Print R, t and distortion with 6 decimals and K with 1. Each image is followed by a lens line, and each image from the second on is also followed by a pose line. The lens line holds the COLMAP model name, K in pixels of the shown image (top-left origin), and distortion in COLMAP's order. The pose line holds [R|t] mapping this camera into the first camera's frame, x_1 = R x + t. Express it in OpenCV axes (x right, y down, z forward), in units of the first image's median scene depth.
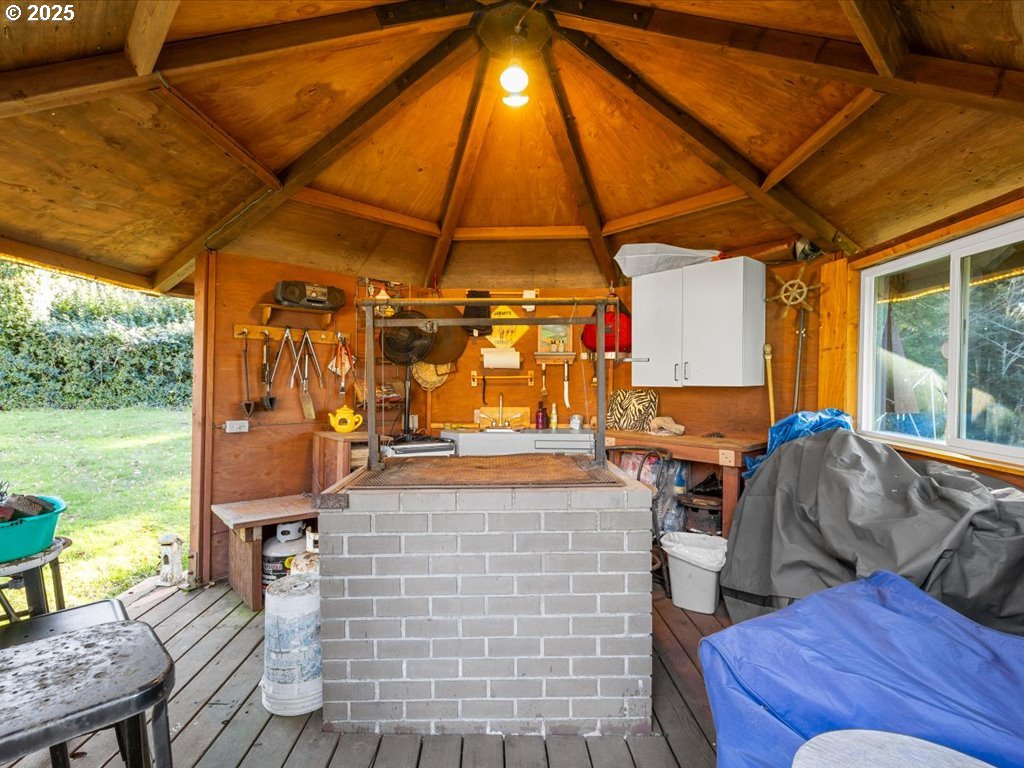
lens RADIAL K [[503.6, 0, 510.0], [0, 503.6, 379.2], [0, 0, 1]] dist [-0.000868, -0.000976]
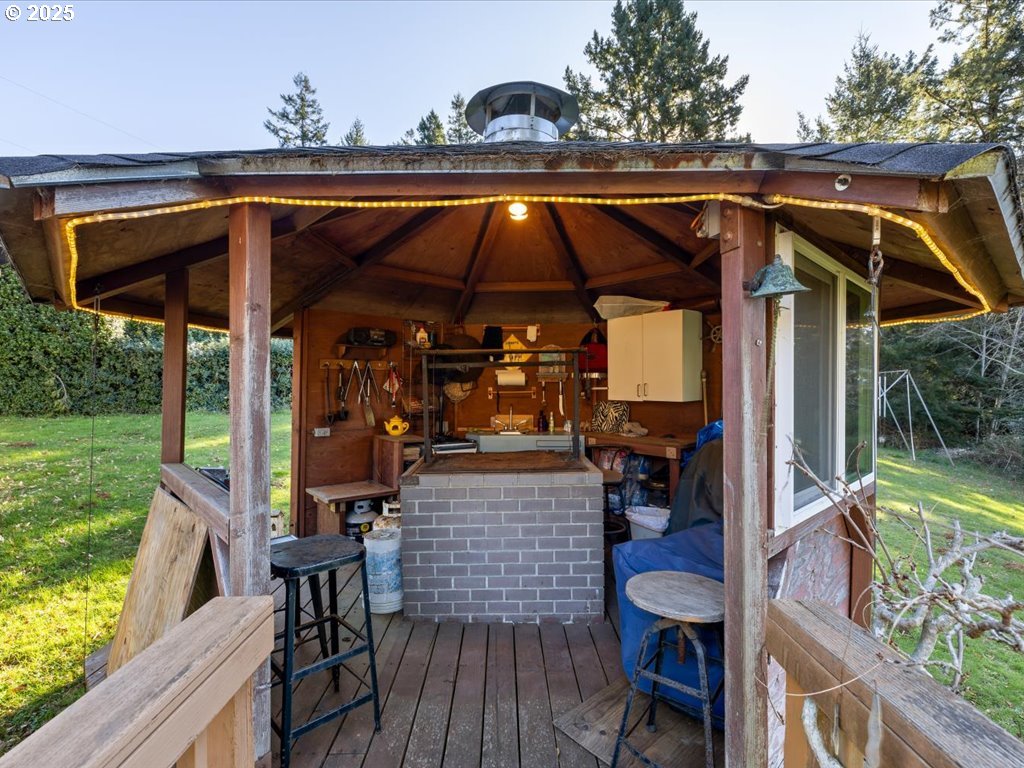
lens RADIAL K [[503.6, 0, 510.0], [0, 503.6, 379.2], [0, 0, 1]] dist [-0.000868, -0.000976]
pose [[0.999713, -0.008106, -0.022525, 0.011442], [0.008294, 0.999931, 0.008304, -0.060116], [0.022456, -0.008489, 0.999712, -0.381871]]
